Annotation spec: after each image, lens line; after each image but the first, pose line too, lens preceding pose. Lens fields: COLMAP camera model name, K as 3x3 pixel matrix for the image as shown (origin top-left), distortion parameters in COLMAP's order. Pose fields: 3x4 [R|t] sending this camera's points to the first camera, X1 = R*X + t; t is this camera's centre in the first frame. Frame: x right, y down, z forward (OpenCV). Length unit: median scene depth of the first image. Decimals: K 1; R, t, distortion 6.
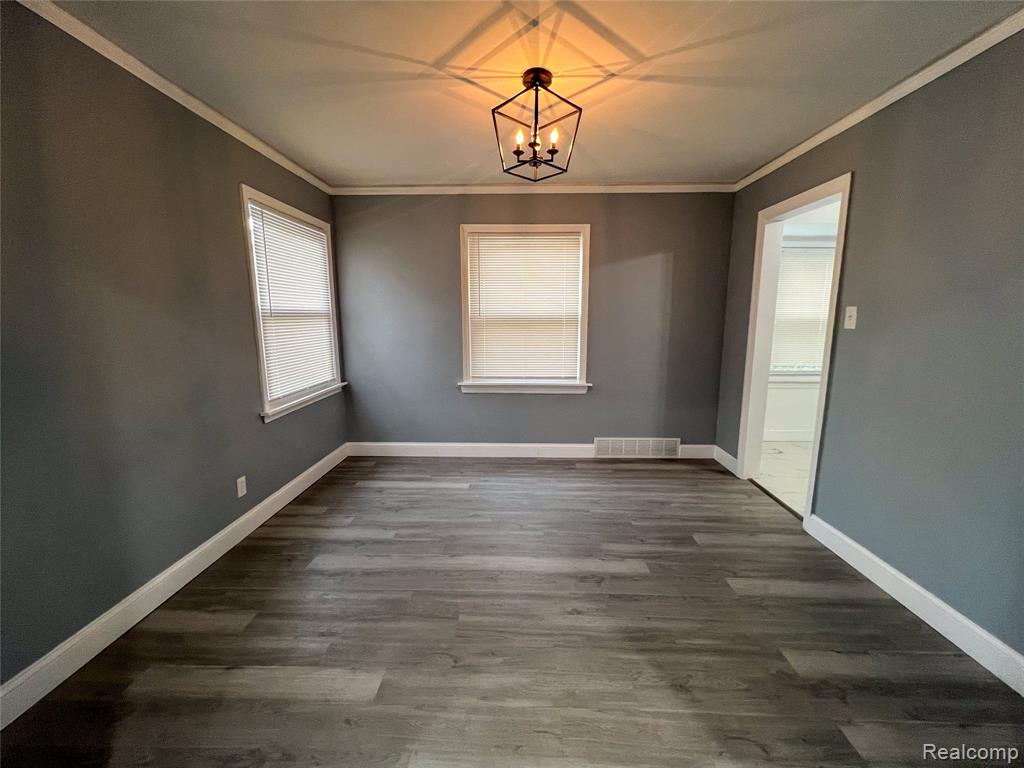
lens RADIAL K [[420.4, 0, 514.1], [0, 420.4, 383.1], [0, 0, 1]] dist [0.000669, 0.000022]
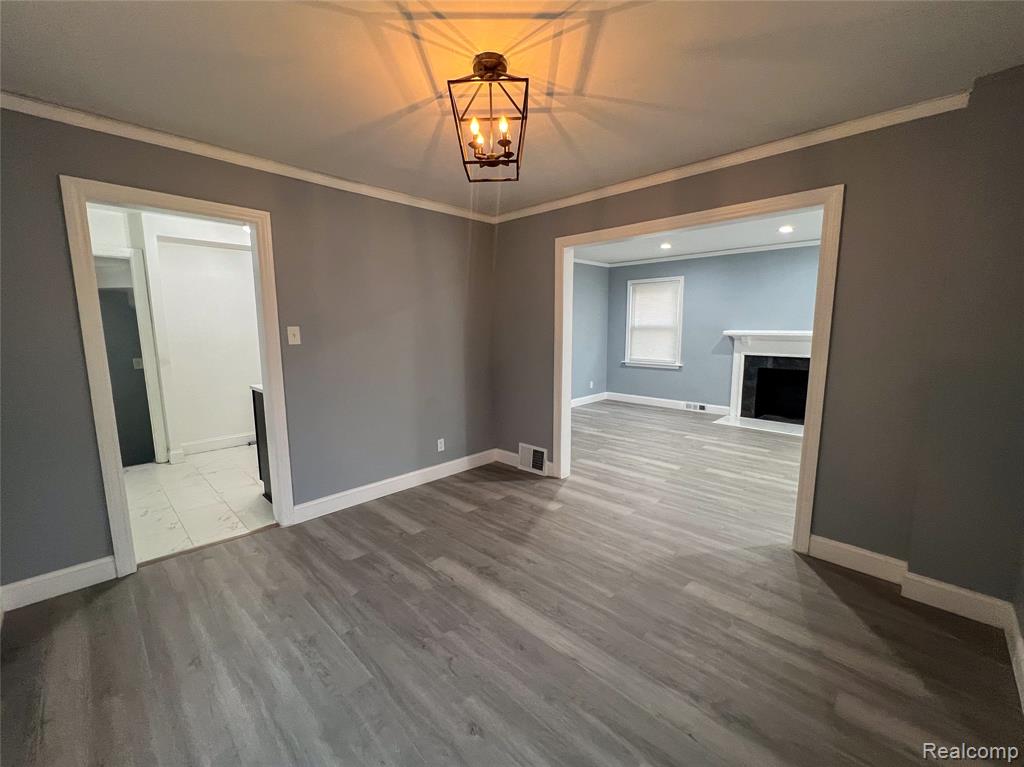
lens RADIAL K [[420.4, 0, 515.0], [0, 420.4, 382.1], [0, 0, 1]] dist [0.000669, 0.000022]
pose [[-0.735117, -0.089720, 0.671978, -0.628930], [0.109861, 0.962337, 0.248671, -0.312312], [-0.668980, 0.256627, -0.697573, 1.756931]]
